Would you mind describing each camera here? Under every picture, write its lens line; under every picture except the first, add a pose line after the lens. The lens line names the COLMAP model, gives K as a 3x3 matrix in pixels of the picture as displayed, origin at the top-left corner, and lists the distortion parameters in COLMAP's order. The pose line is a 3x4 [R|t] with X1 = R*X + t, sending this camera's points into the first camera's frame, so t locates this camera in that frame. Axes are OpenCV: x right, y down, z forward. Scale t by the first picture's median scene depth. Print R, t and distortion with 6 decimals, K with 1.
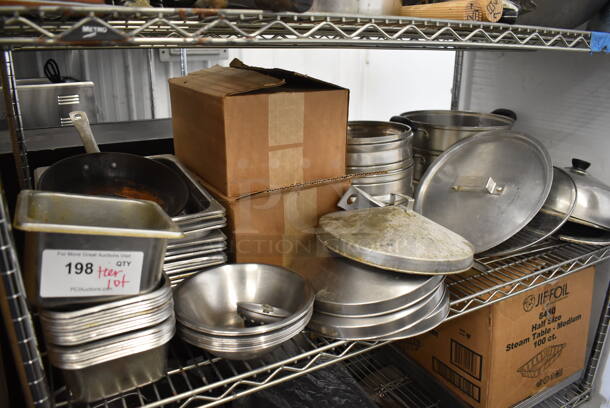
lens RADIAL K [[477.0, 0, 309.6], [0, 477.0, 202.7], [0, 0, 1]] dist [-0.077765, 0.002321]
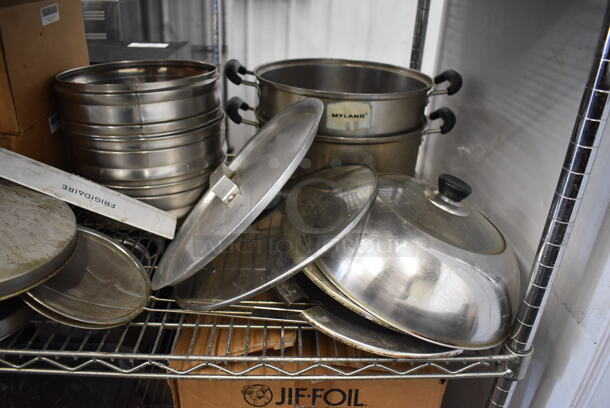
lens RADIAL K [[463.4, 0, 303.7], [0, 463.4, 217.9], [0, 0, 1]] dist [-0.065506, 0.003872]
pose [[0.883716, 0.247149, -0.397445, 1.015645], [-0.180600, 0.963505, 0.197588, -0.190867], [0.431774, -0.102833, 0.896101, 0.718529]]
